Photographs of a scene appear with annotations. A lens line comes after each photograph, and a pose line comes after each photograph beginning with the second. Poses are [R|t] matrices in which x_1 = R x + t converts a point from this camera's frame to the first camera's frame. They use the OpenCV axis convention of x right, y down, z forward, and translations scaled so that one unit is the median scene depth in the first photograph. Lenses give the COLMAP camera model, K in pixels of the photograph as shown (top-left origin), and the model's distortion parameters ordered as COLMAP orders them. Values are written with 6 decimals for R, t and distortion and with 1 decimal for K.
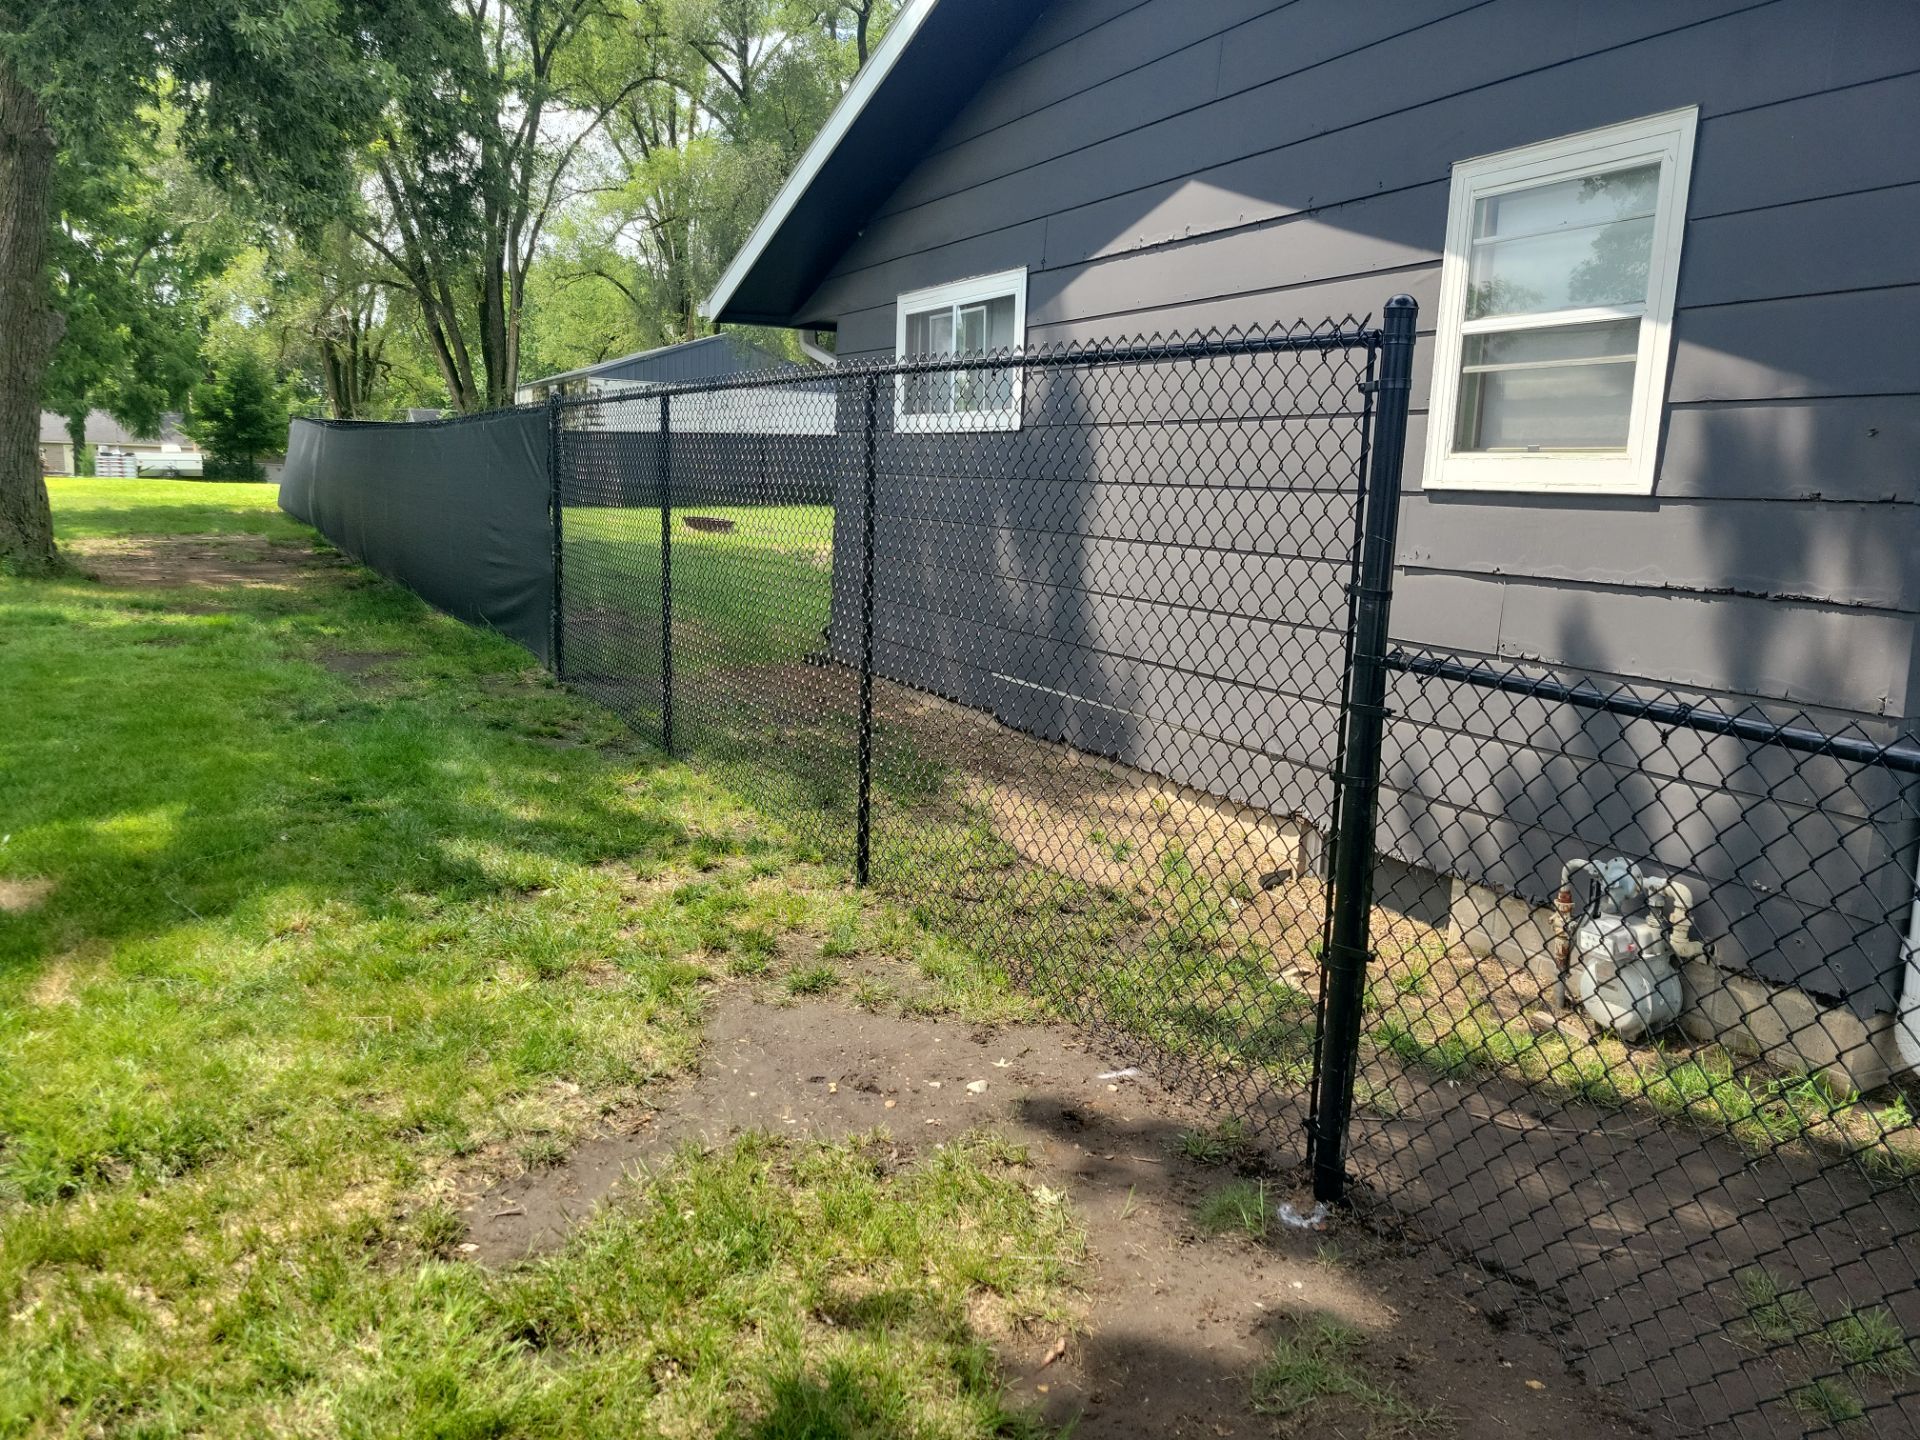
lens RADIAL K [[1446.5, 0, 997.1], [0, 1446.5, 695.9], [0, 0, 1]] dist [0.052785, -0.031692]
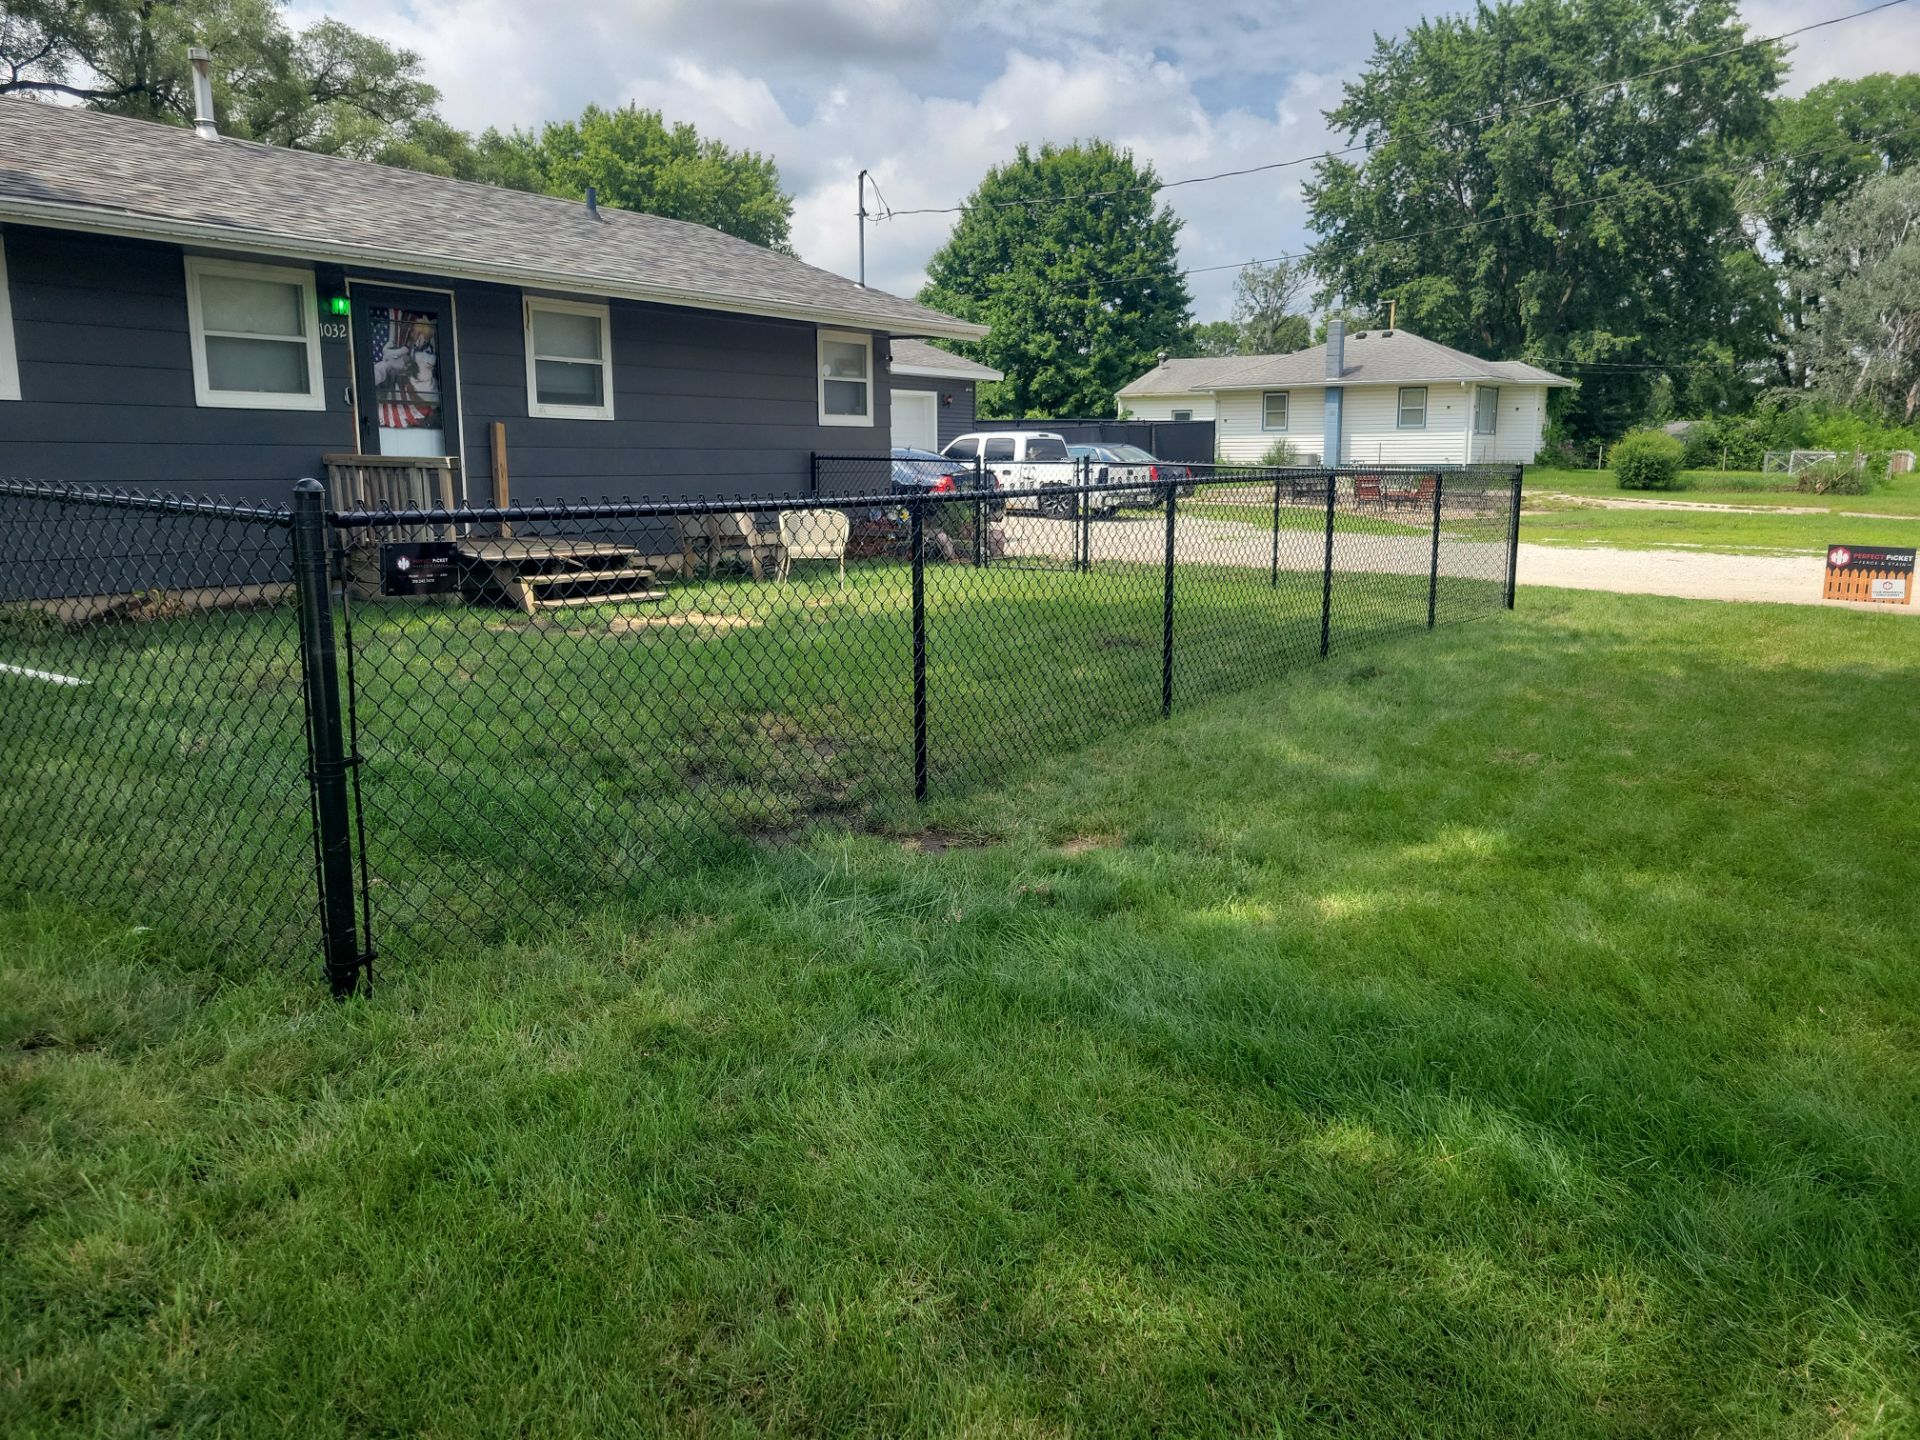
lens RADIAL K [[1446.5, 0, 997.1], [0, 1446.5, 695.9], [0, 0, 1]] dist [0.052785, -0.031692]
pose [[0.876822, -0.112976, 0.467353, 0.735703], [0.102222, 0.993583, 0.048401, 0.265995], [-0.469823, 0.005334, 0.882745, -1.230356]]
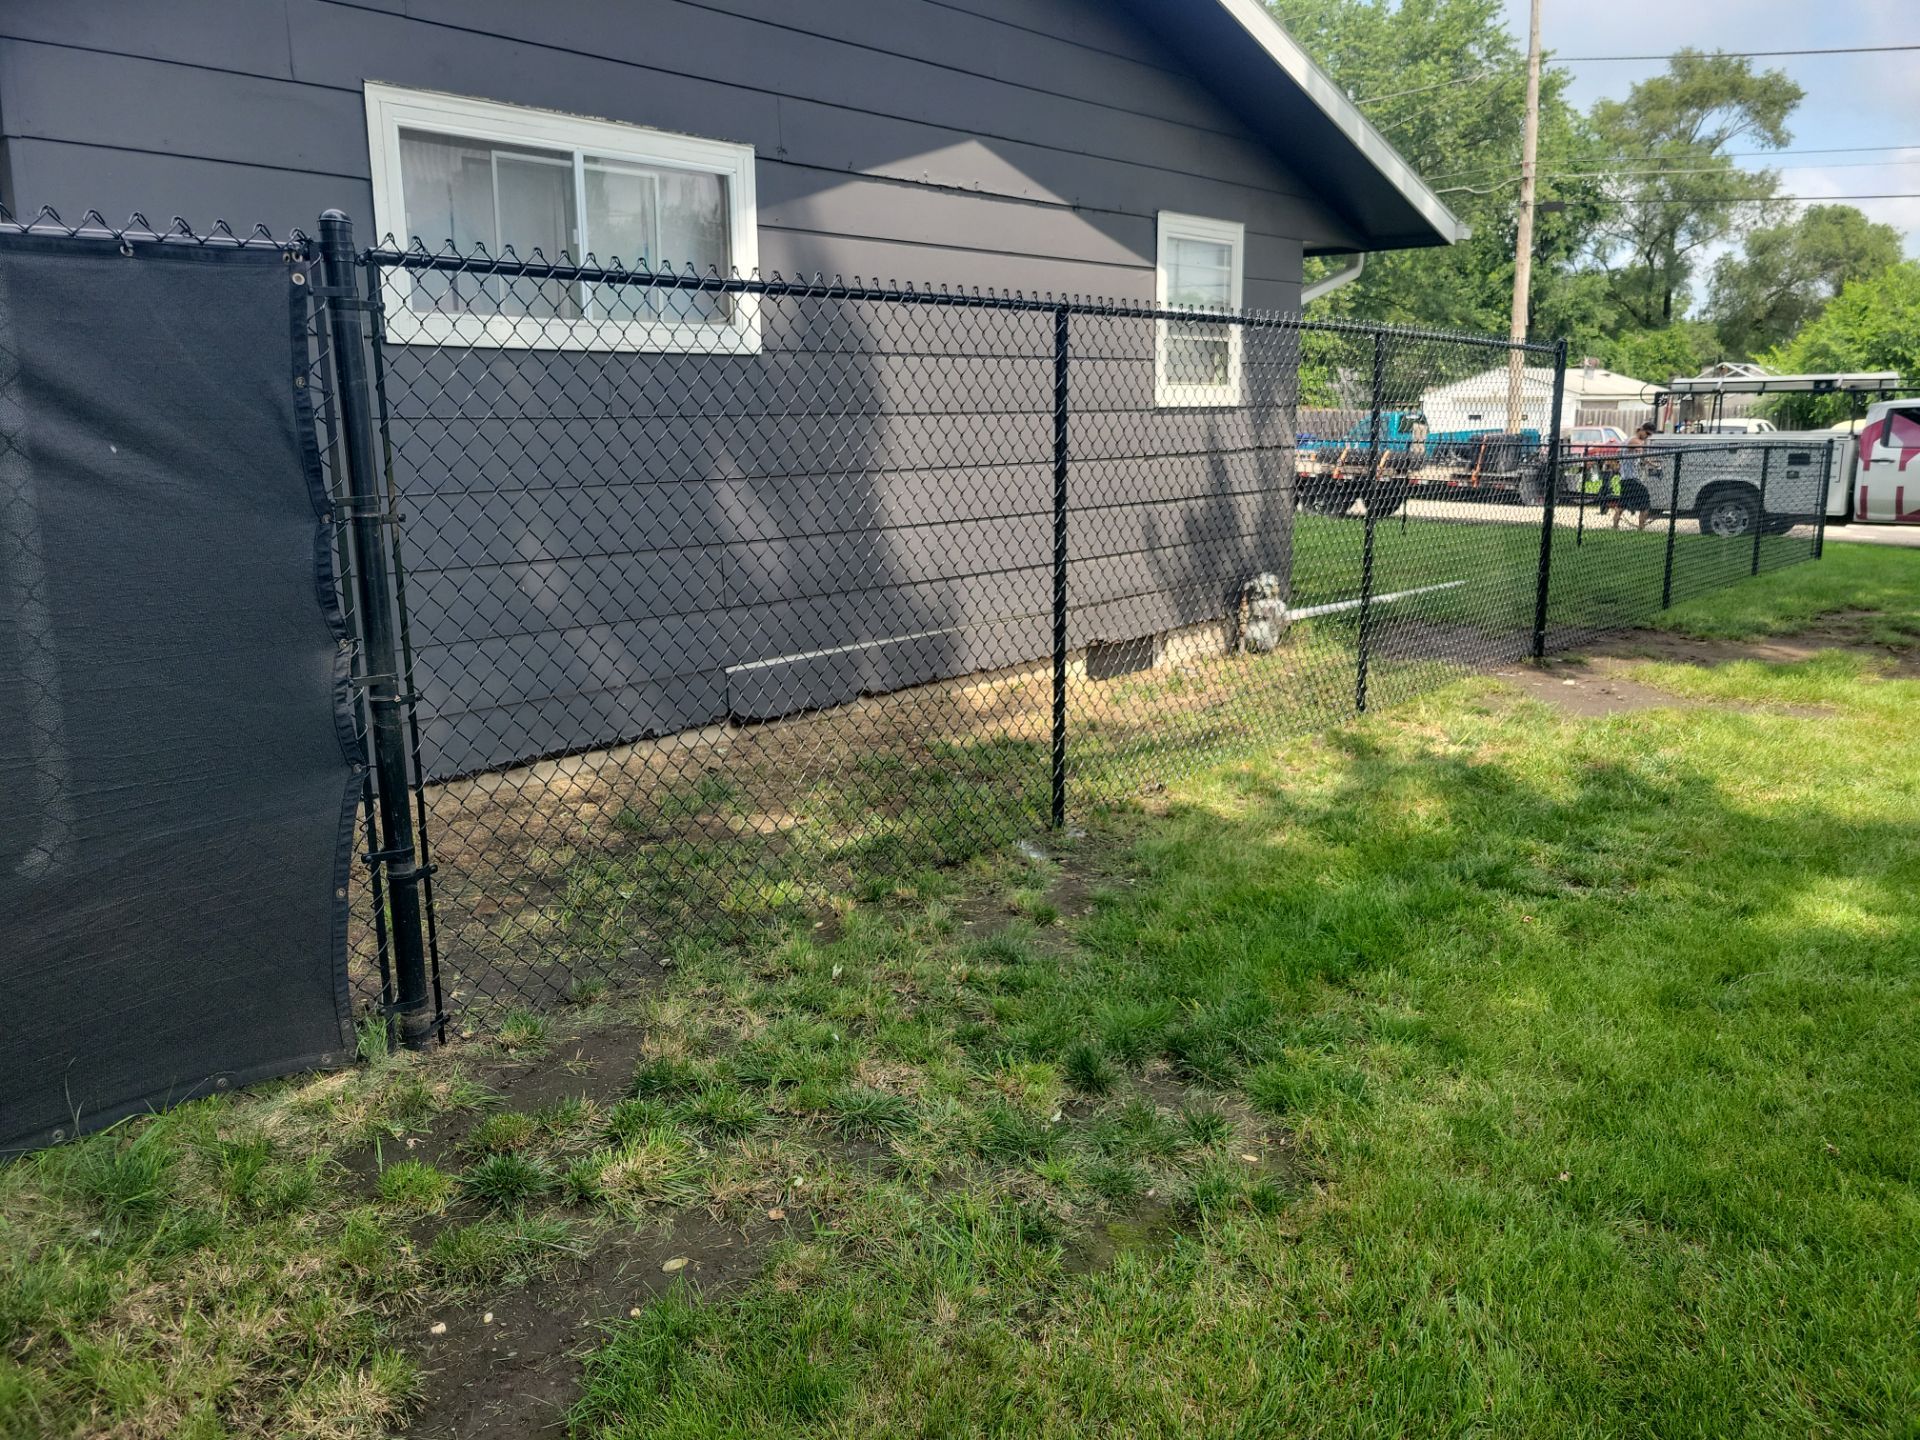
lens RADIAL K [[1446.5, 0, 997.1], [0, 1446.5, 695.9], [0, 0, 1]] dist [0.052785, -0.031692]
pose [[-0.362314, -0.226101, 0.904216, -0.990099], [0.124160, 0.949777, 0.287243, -0.267415], [-0.923749, 0.216340, -0.316044, 1.437444]]
